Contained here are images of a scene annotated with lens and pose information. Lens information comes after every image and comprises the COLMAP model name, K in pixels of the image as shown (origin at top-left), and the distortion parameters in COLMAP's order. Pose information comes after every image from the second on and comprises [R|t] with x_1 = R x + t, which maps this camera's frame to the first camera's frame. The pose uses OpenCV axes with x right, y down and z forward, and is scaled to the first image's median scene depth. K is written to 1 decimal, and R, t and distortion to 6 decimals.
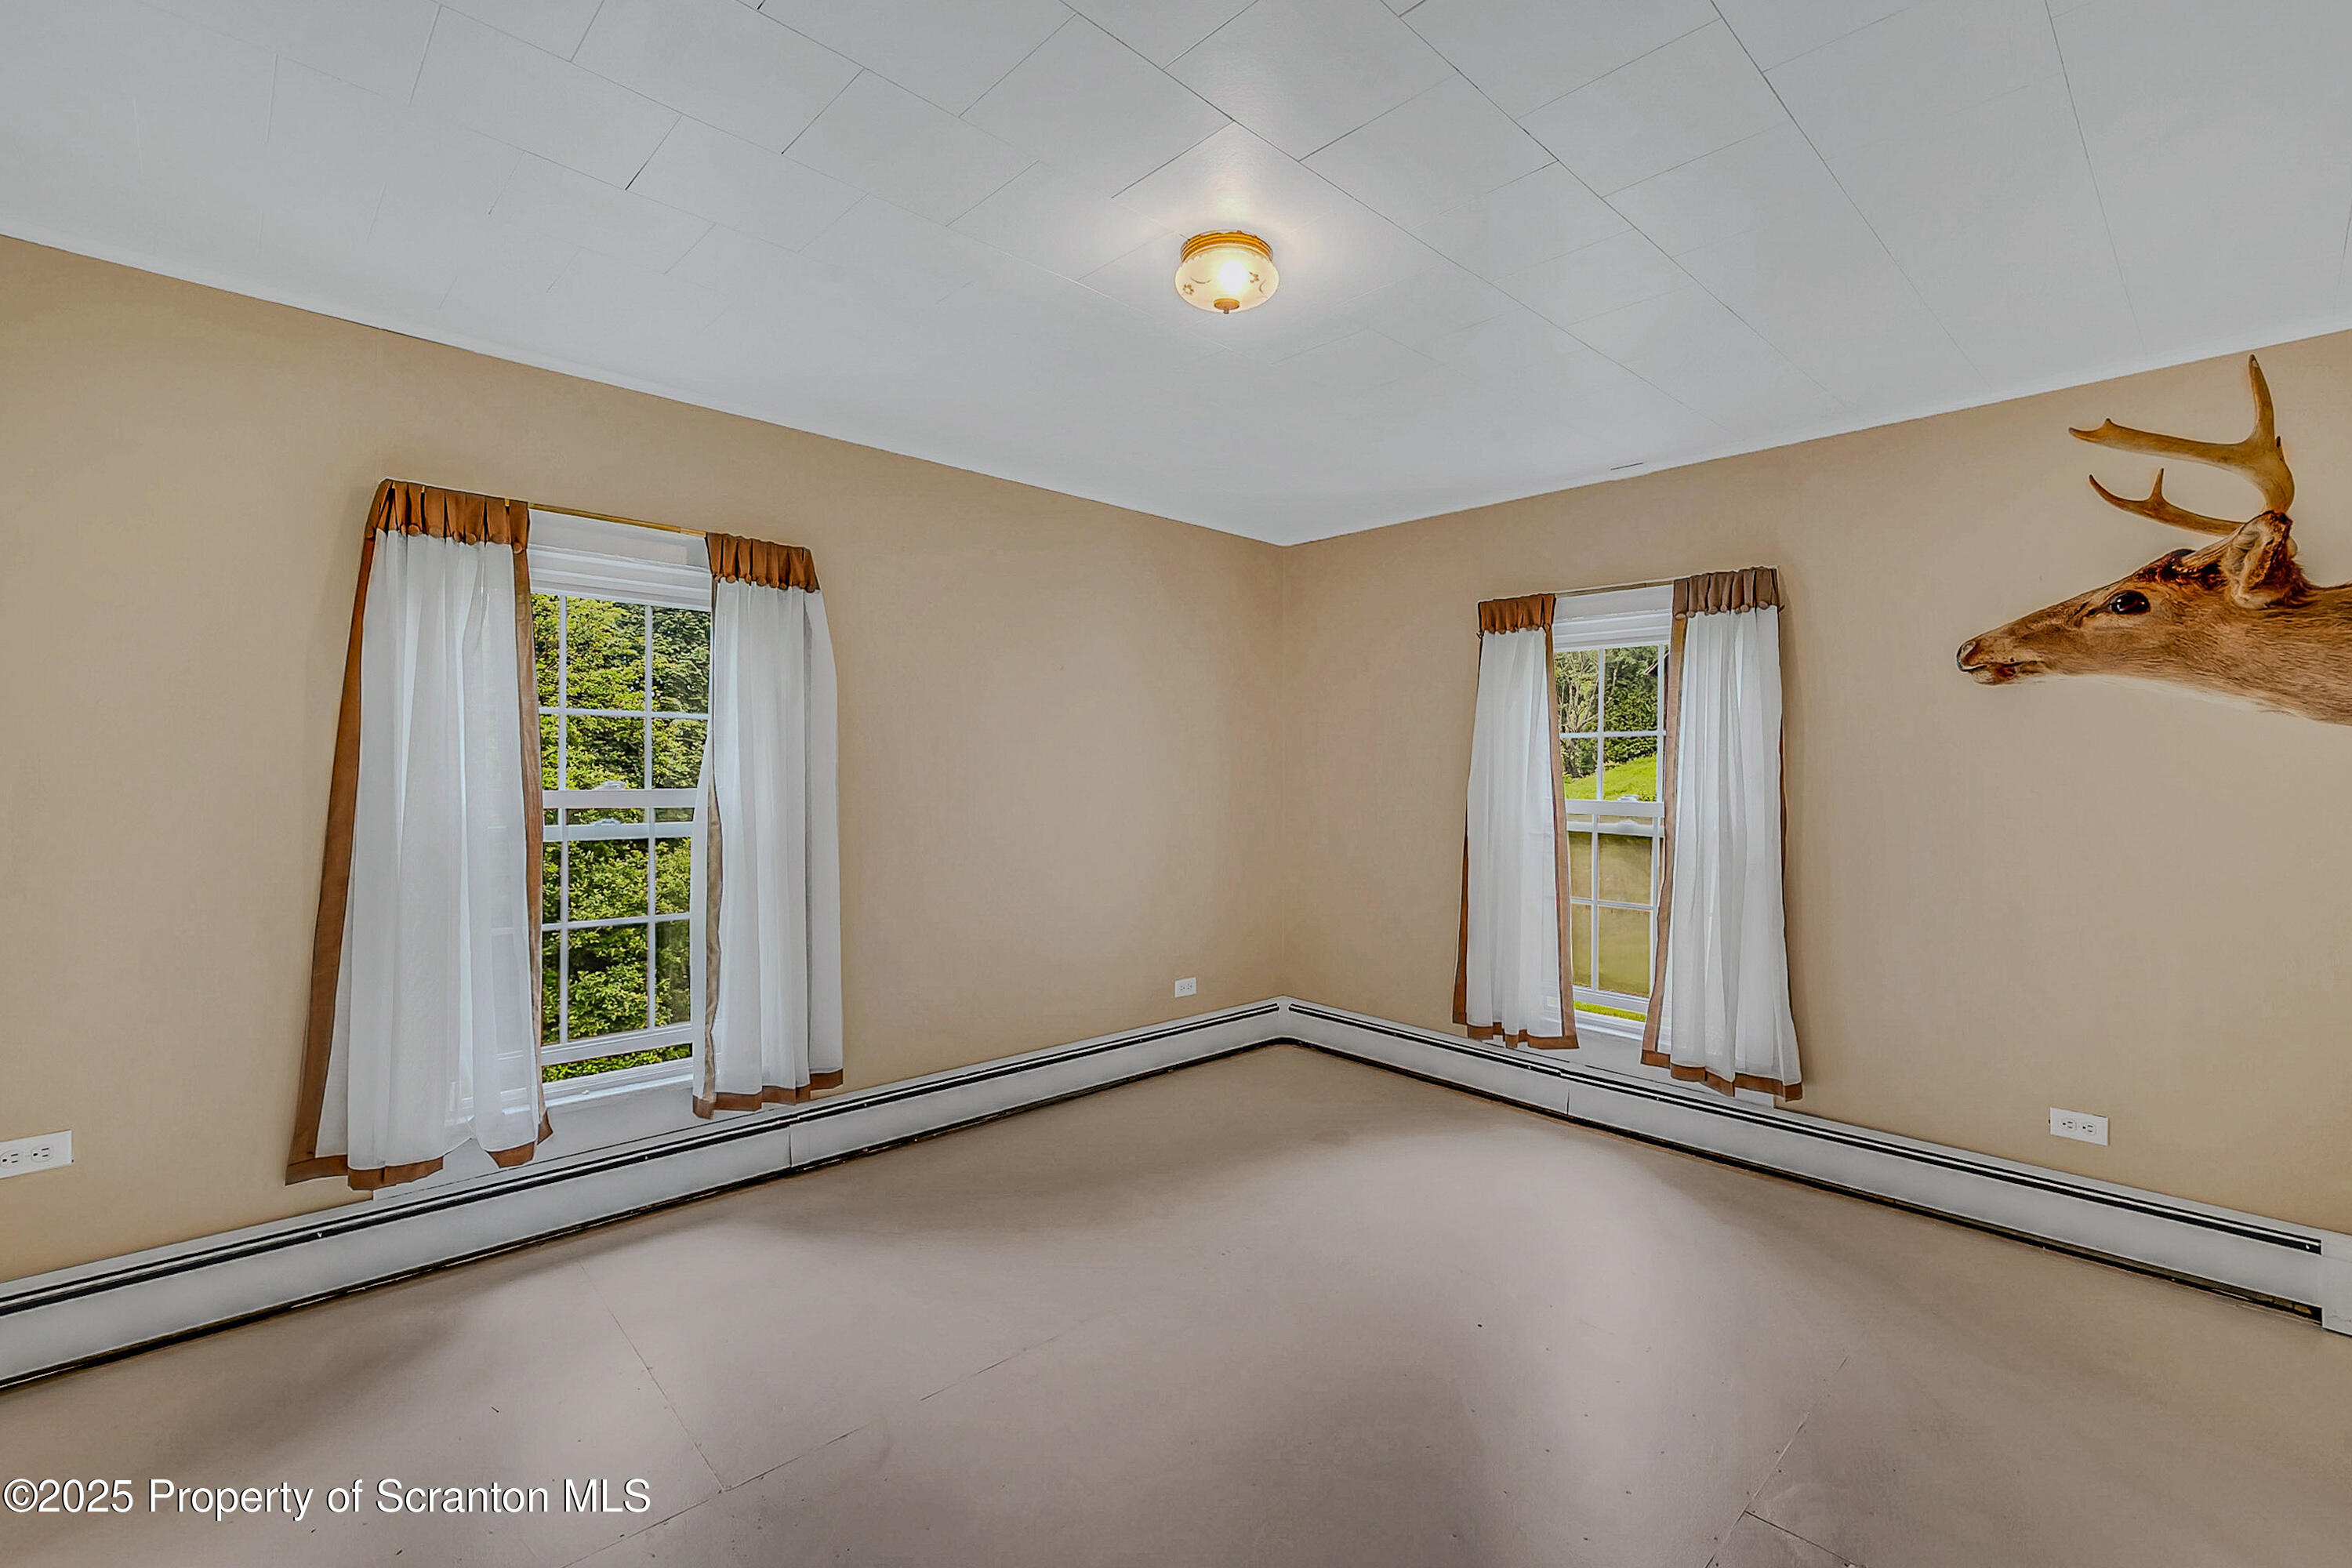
lens RADIAL K [[1023.3, 0, 1230.0], [0, 1023.3, 785.3], [0, 0, 1]] dist [-0.000284, 0.000198]
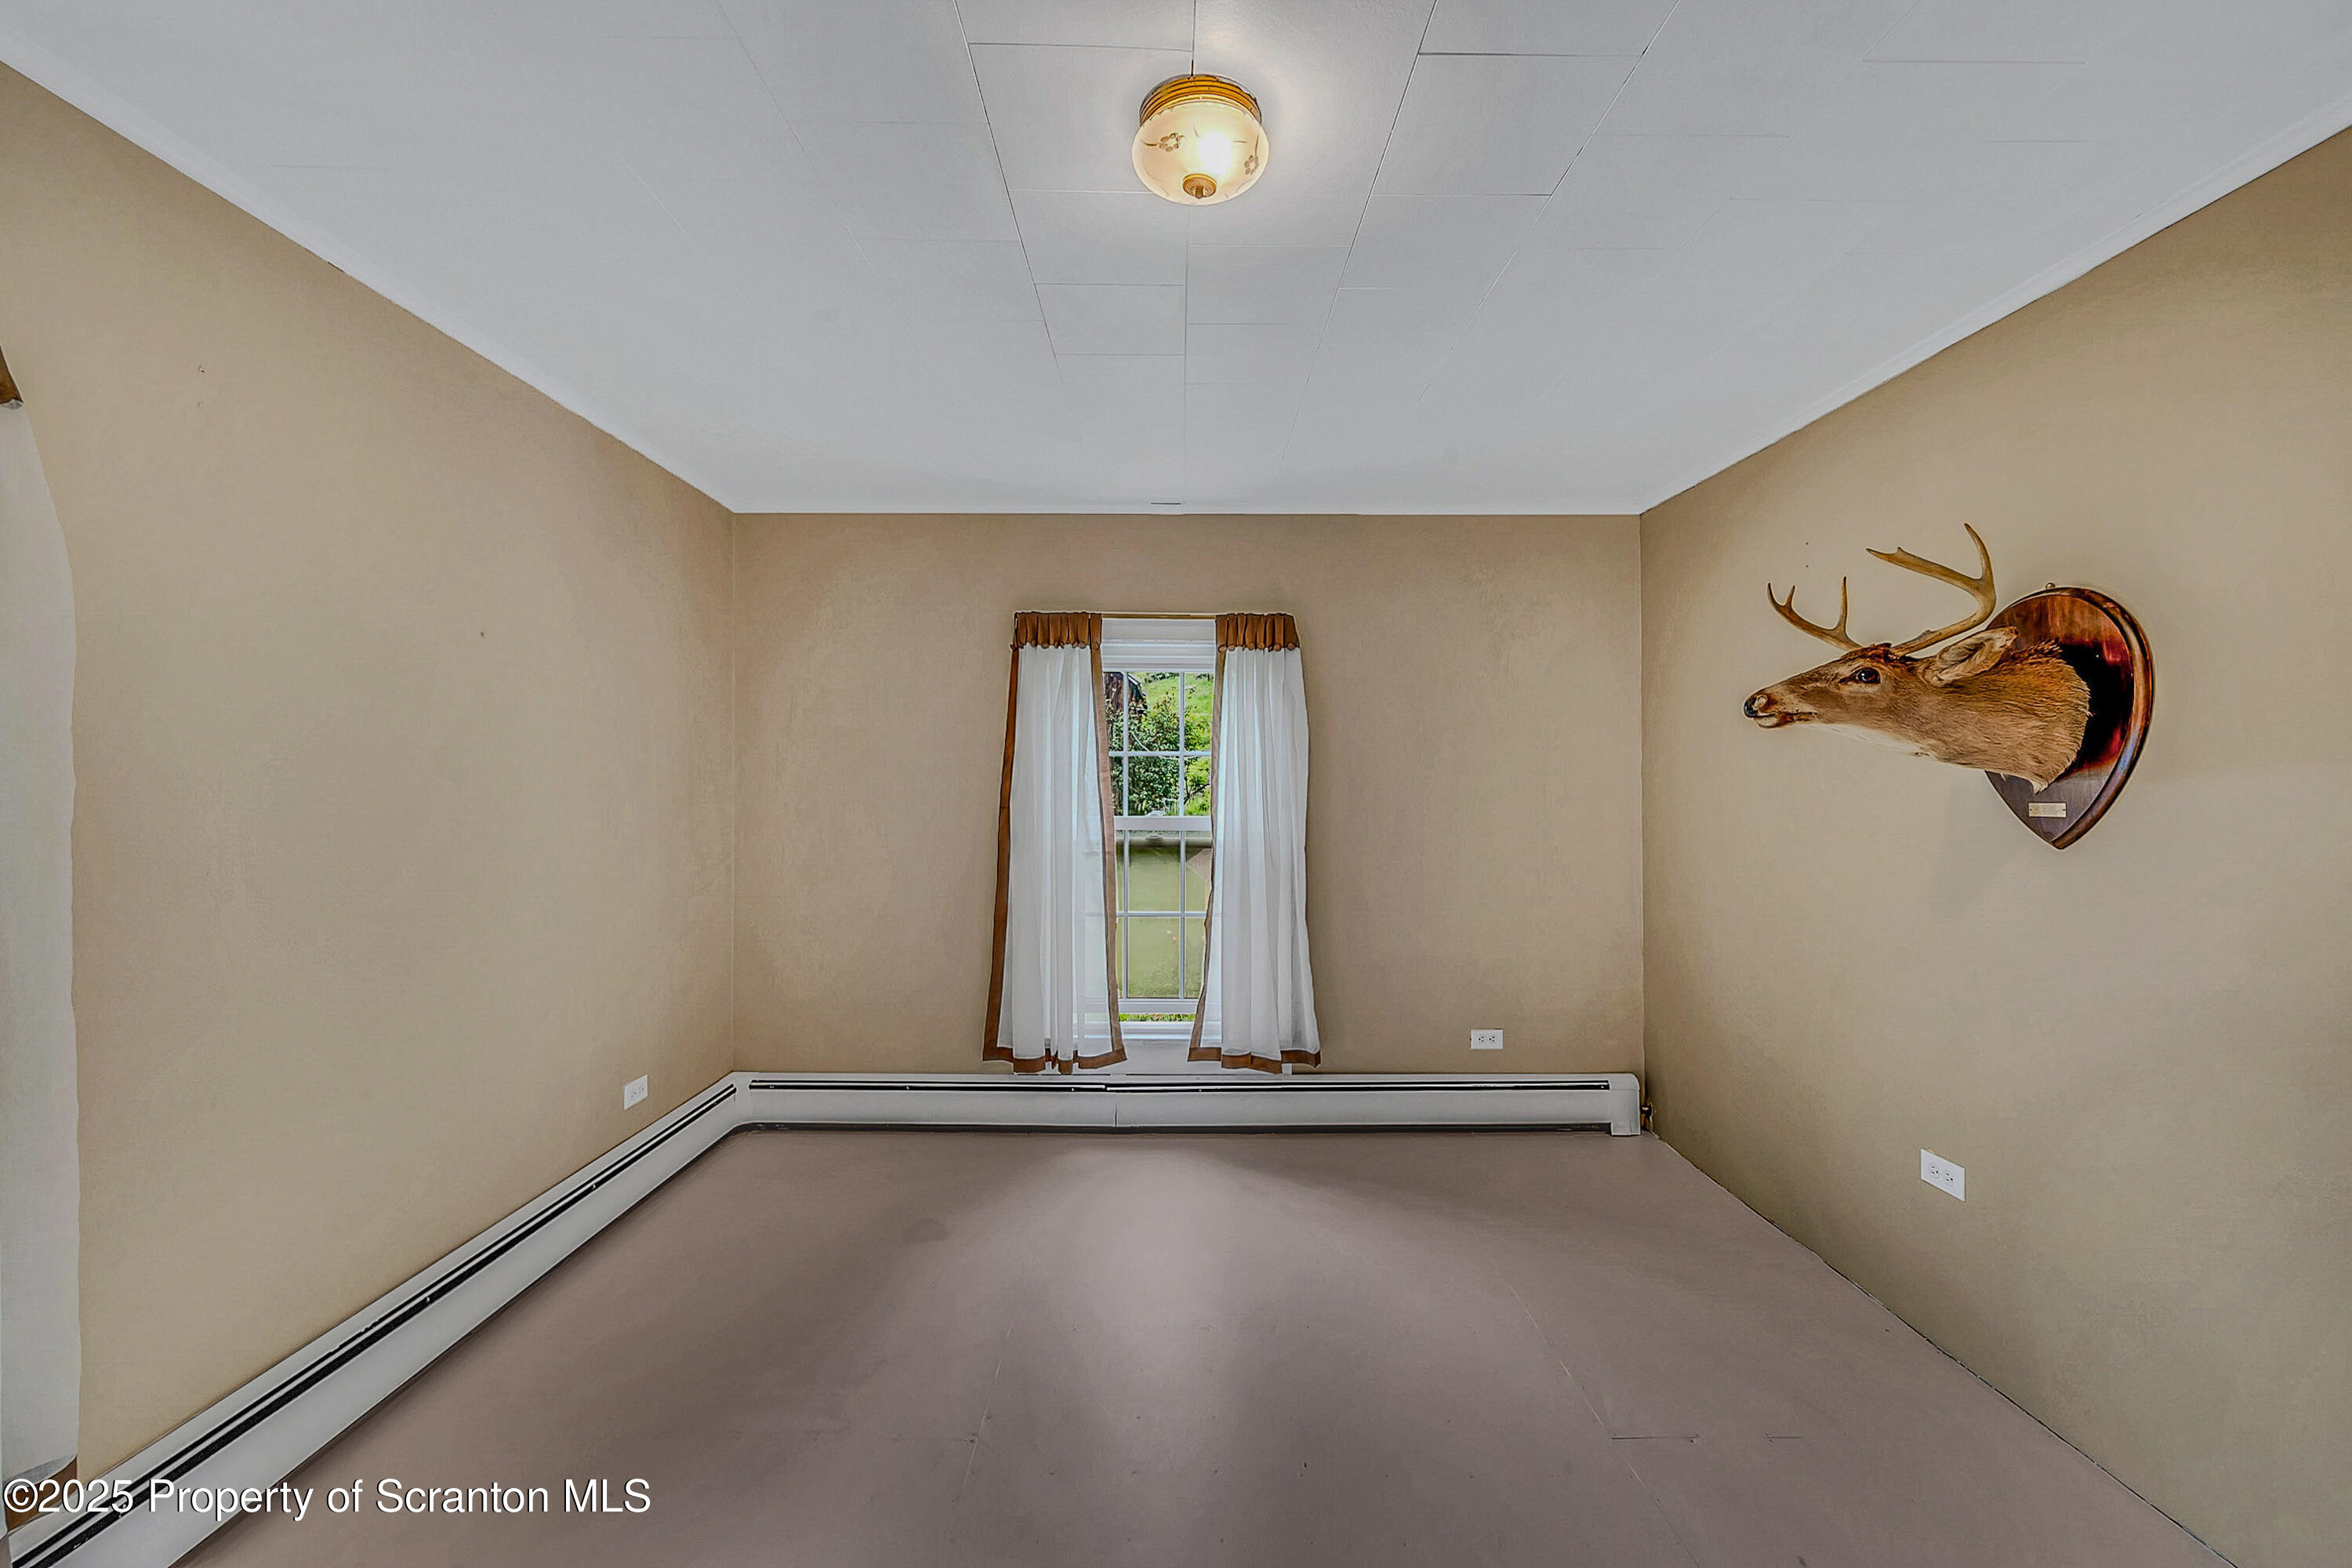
lens RADIAL K [[943.3, 0, 1190.5], [0, 943.3, 782.4], [0, 0, 1]] dist [0.000406, 0.000416]
pose [[0.696287, -0.004630, 0.717748, -0.317459], [0.015431, 0.999845, -0.008520, -0.012704], [-0.717597, 0.017008, 0.696251, 0.316461]]
